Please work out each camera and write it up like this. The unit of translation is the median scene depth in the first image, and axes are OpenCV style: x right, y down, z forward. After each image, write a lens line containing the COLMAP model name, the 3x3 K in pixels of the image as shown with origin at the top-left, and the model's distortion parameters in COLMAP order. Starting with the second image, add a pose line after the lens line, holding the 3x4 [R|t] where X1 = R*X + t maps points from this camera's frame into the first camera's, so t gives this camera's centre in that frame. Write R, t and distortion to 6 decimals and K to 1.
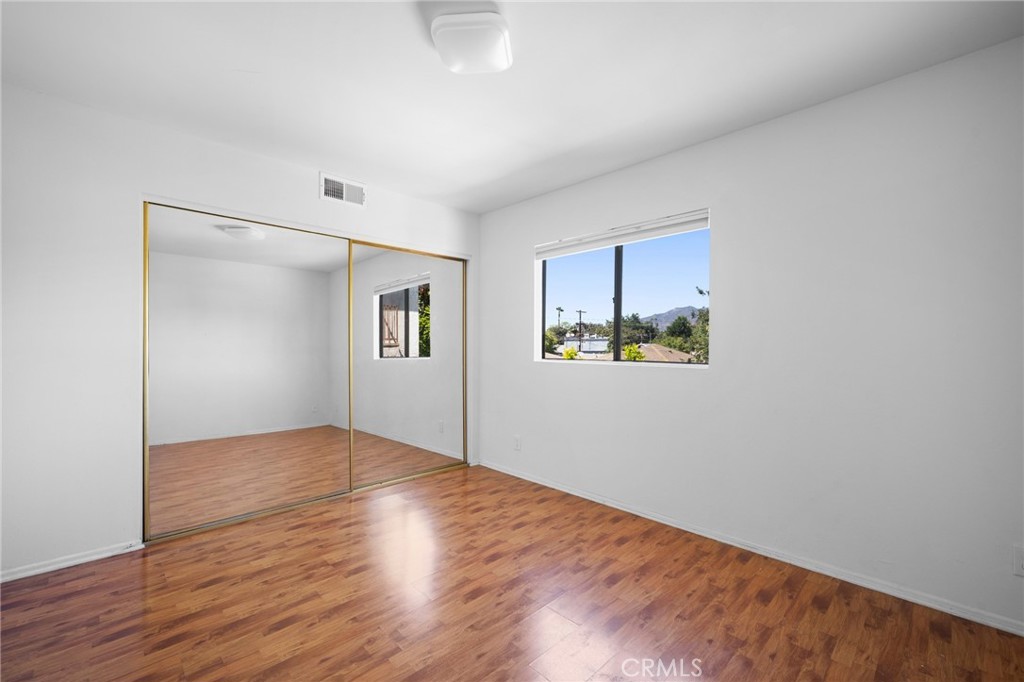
lens RADIAL K [[427.0, 0, 512.7], [0, 427.0, 348.8], [0, 0, 1]] dist [0.003289, -0.000112]
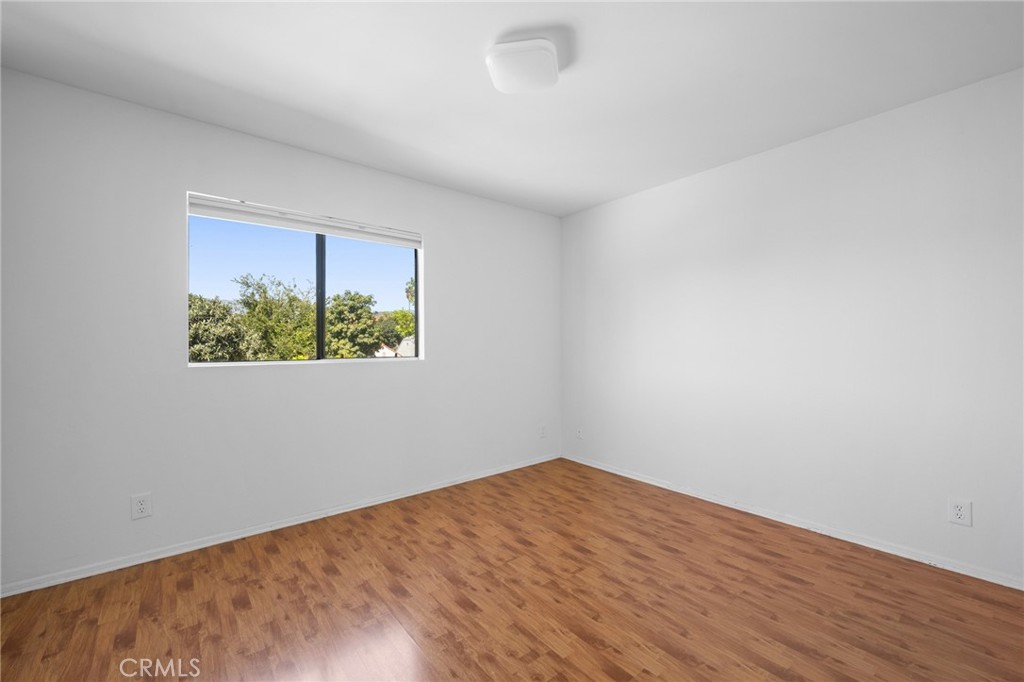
lens RADIAL K [[427.0, 0, 512.8], [0, 427.0, 333.5], [0, 0, 1]] dist [0.003289, -0.000112]
pose [[0.085317, 0.015900, 0.996227, -0.747517], [0.013900, 0.999756, -0.017147, -0.004301], [-0.996257, 0.015310, 0.085076, 0.589412]]
